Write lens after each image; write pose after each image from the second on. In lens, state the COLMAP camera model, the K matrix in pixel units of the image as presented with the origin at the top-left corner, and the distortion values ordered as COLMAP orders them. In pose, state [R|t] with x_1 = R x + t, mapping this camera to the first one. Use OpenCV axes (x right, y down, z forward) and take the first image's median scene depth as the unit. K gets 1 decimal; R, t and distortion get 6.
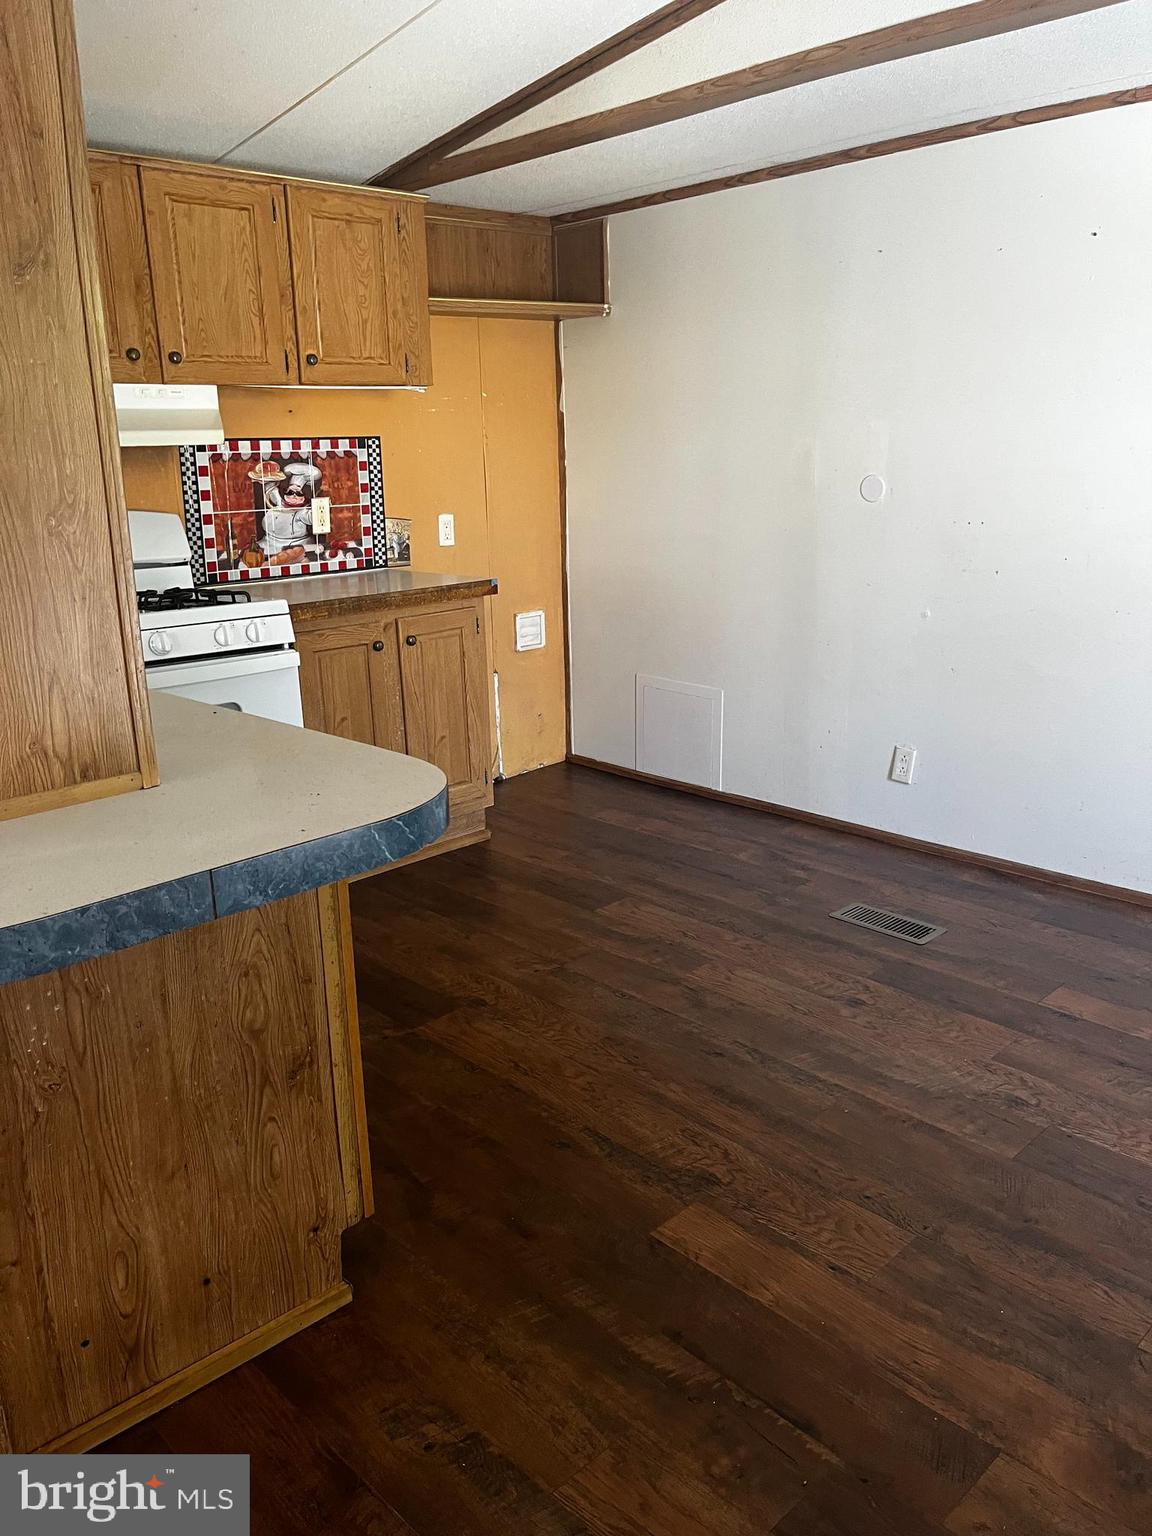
lens RADIAL K [[1166.8, 0, 552.7], [0, 1166.8, 762.5], [0, 0, 1]] dist [0.045032, -0.084550]
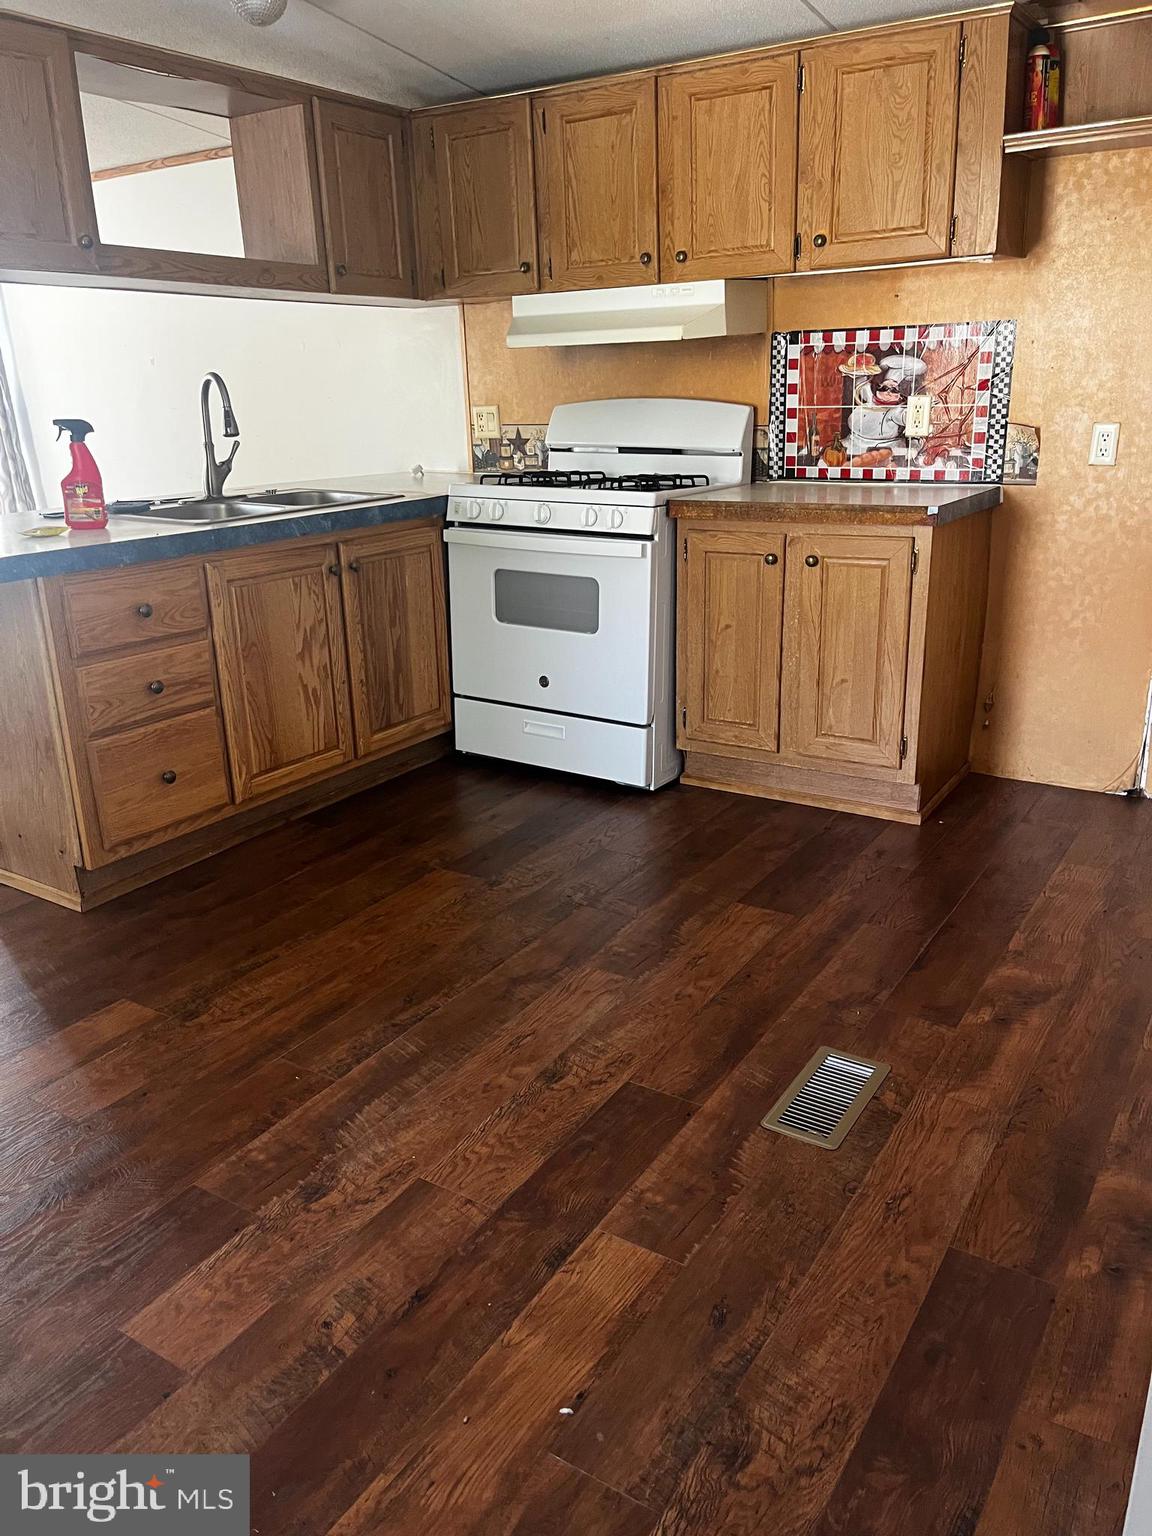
lens RADIAL K [[1163.3, 0, 576.5], [0, 1163.3, 773.1], [0, 0, 1]] dist [0.036043, -0.038122]
pose [[0.242536, 0.332372, -0.911430, 0.669133], [-0.231974, 0.932097, 0.278179, -0.151933], [0.942000, 0.143960, 0.303169, 0.551445]]
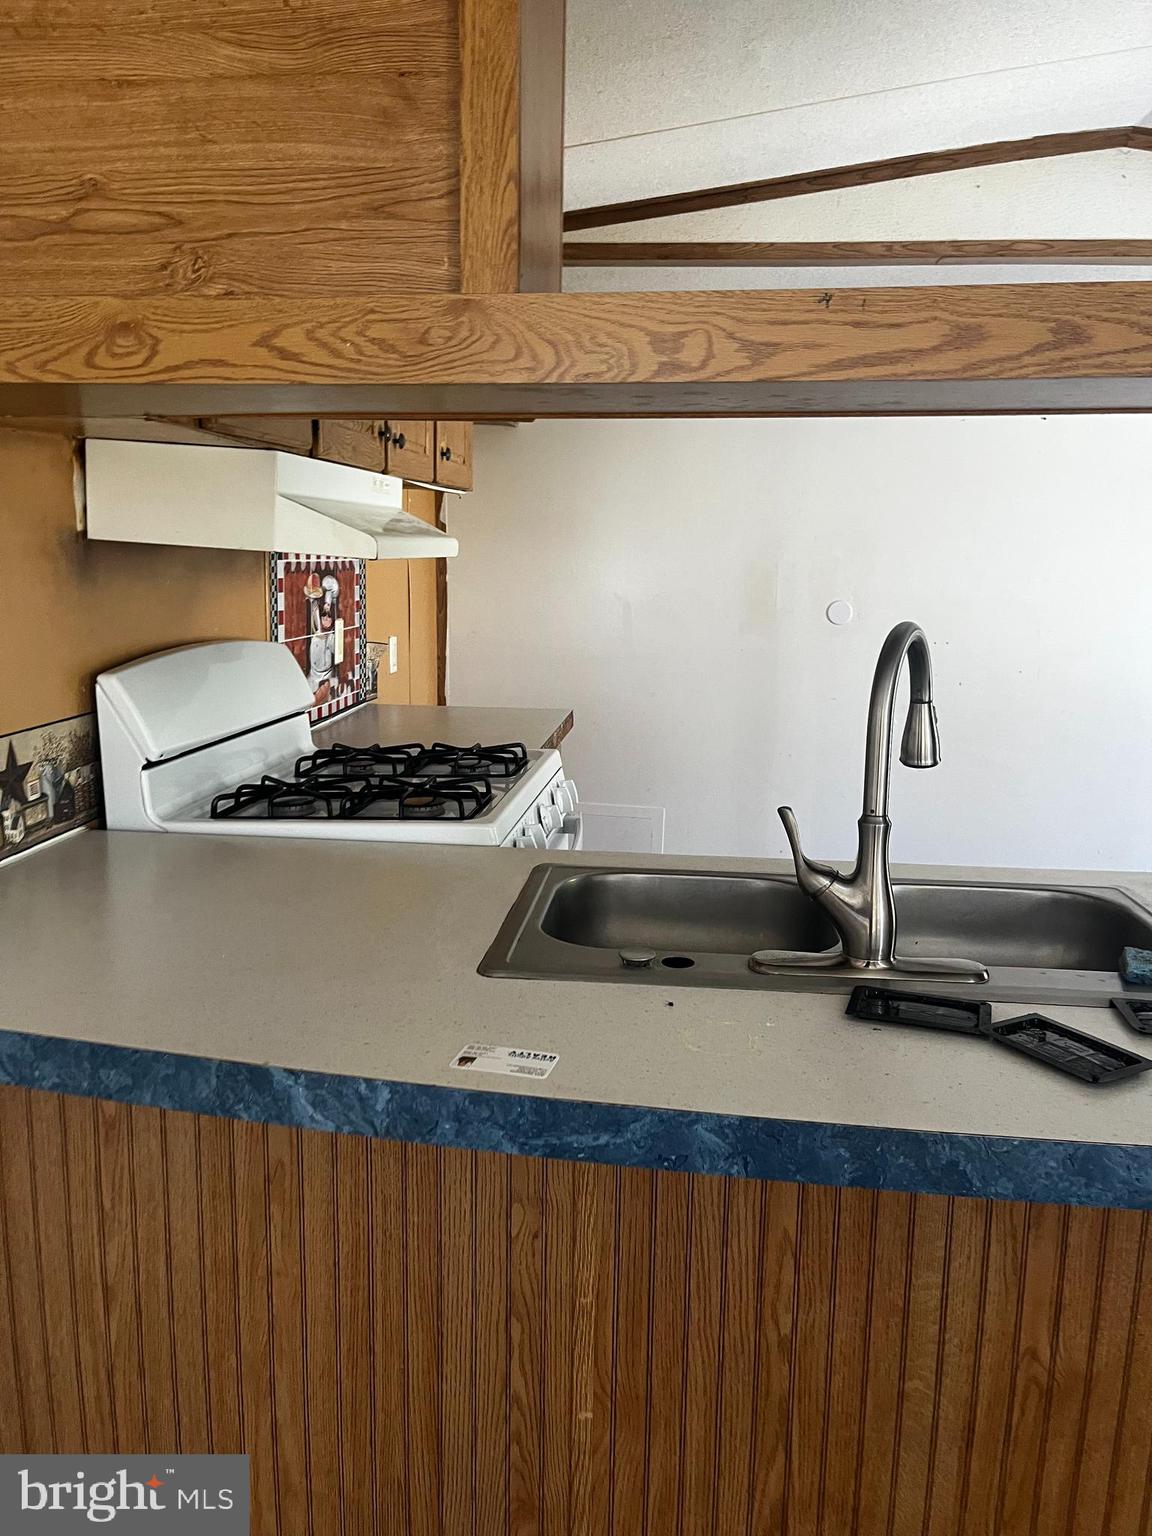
lens RADIAL K [[1159.5, 0, 578.9], [0, 1159.5, 753.2], [0, 0, 1]] dist [0.051432, -0.076161]
pose [[0.753213, -0.074403, 0.653555, -0.621518], [0.136520, 0.989629, -0.044675, -0.083281], [-0.643453, 0.122873, 0.755559, 0.330327]]
